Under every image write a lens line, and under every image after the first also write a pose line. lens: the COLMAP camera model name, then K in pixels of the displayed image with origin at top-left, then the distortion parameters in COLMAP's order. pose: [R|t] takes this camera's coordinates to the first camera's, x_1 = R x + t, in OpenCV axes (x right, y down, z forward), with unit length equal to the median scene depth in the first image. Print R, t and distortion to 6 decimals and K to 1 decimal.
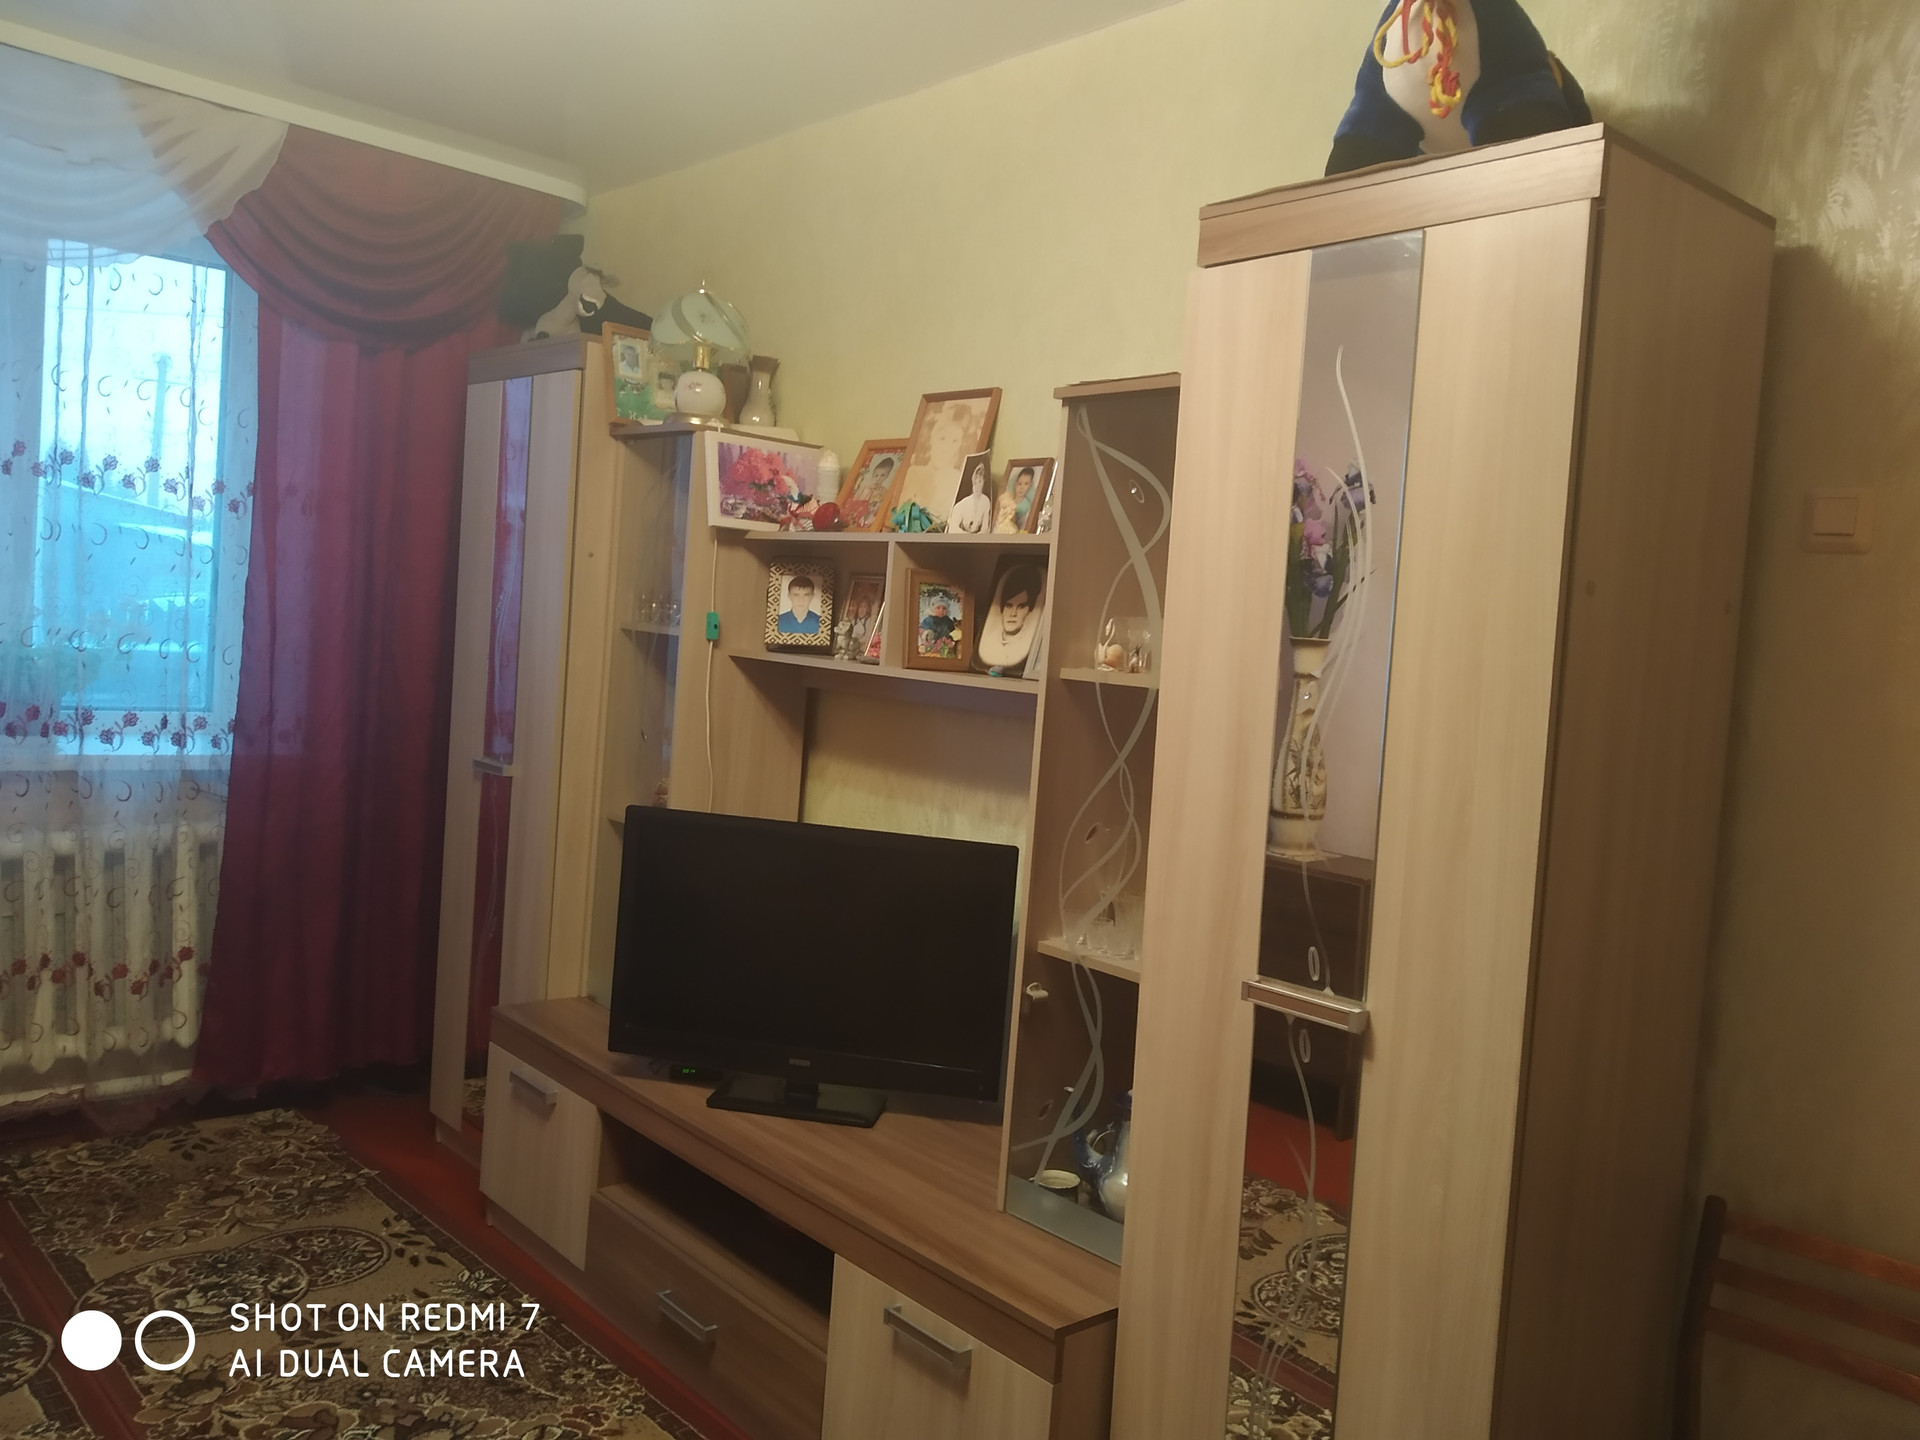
lens RADIAL K [[1549.6, 0, 961.6], [0, 1549.6, 710.4], [0, 0, 1]] dist [0.005725, 0.023364]
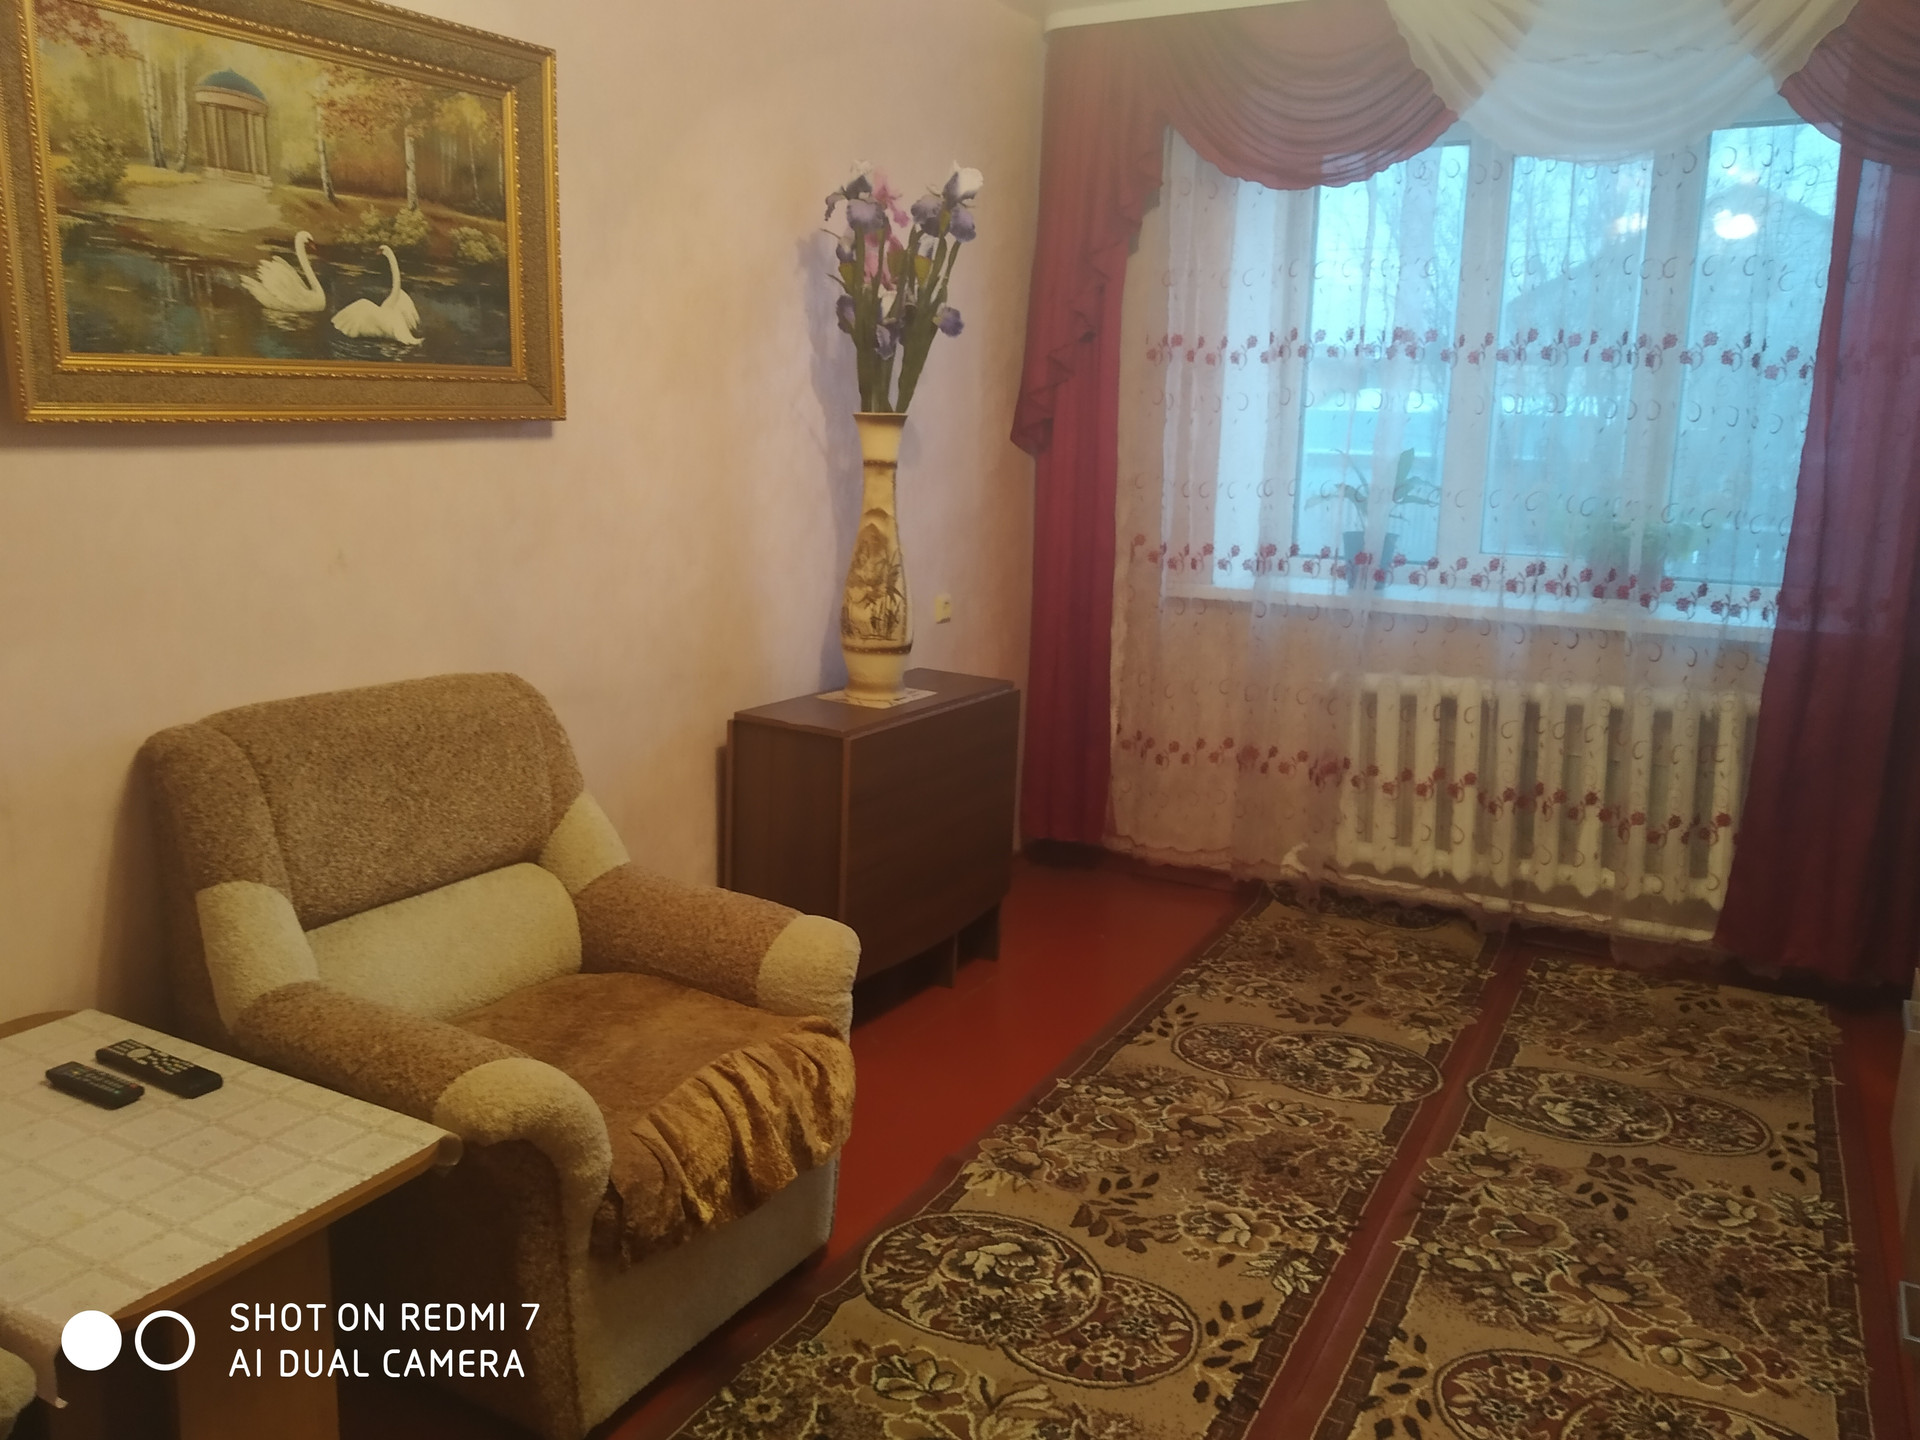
lens RADIAL K [[1549.6, 0, 961.7], [0, 1549.6, 722.8], [0, 0, 1]] dist [0.005725, 0.023364]
pose [[0.328173, 0.108877, -0.938322, 0.306990], [-0.052755, 0.993897, 0.096875, 0.021332], [0.943143, 0.017710, 0.331914, 0.197933]]
